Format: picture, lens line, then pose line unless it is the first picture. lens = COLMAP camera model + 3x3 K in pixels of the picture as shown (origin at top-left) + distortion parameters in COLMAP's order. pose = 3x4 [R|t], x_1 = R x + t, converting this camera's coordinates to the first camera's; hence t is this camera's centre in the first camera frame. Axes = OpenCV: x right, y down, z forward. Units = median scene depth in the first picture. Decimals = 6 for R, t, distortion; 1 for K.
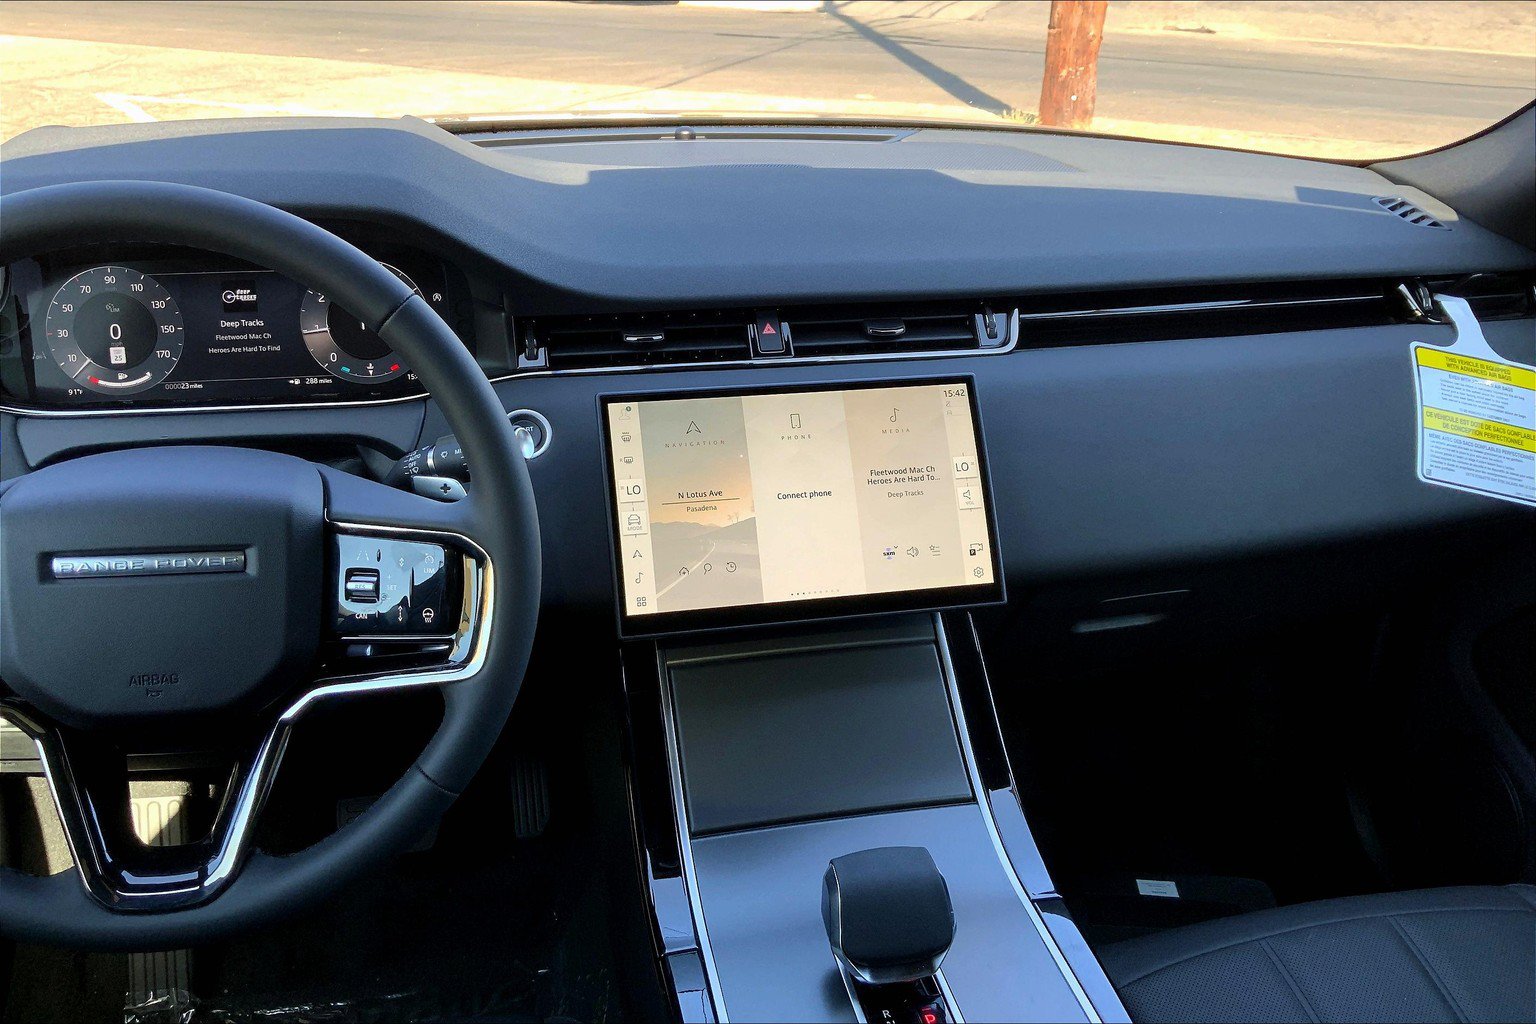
lens RADIAL K [[1267.2, 0, 776.4], [0, 1267.2, 509.7], [0, 0, 1]] dist [0.030697, -0.052524]
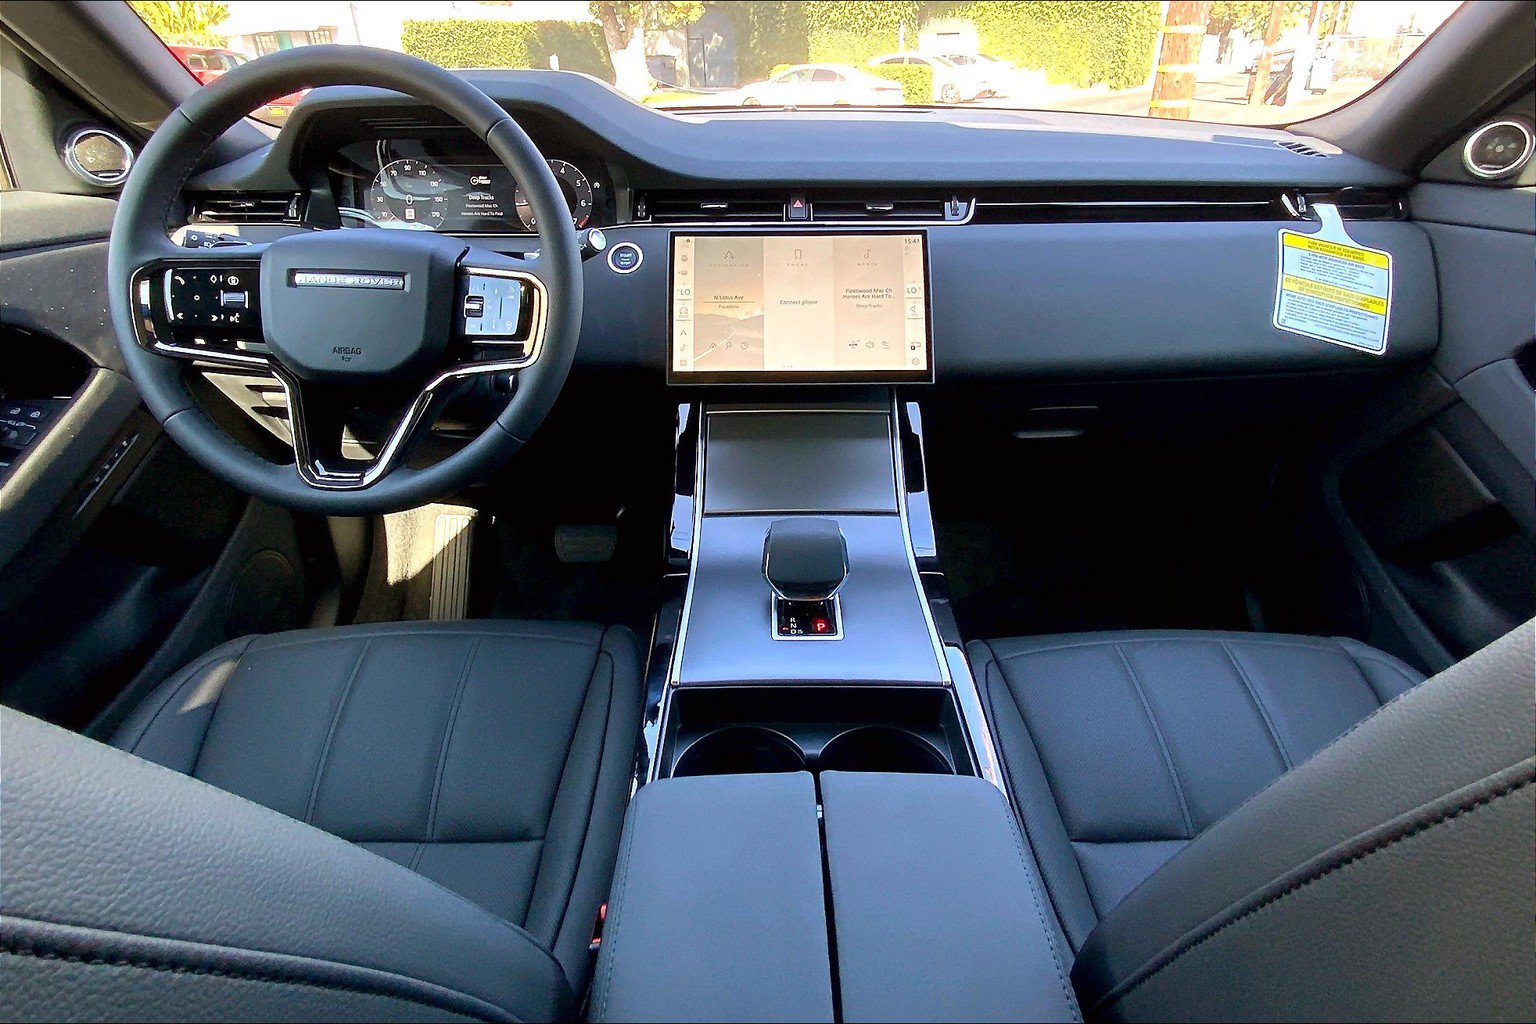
lens RADIAL K [[810.4, 0, 779.9], [0, 810.4, 449.5], [0, 0, 1]] dist [0.007478, -0.003060]
pose [[0.975956, 0.067493, -0.207255, 0.204647], [-0.069481, 0.997581, -0.002318, 0.161136], [0.206597, 0.016662, 0.978284, 0.064041]]
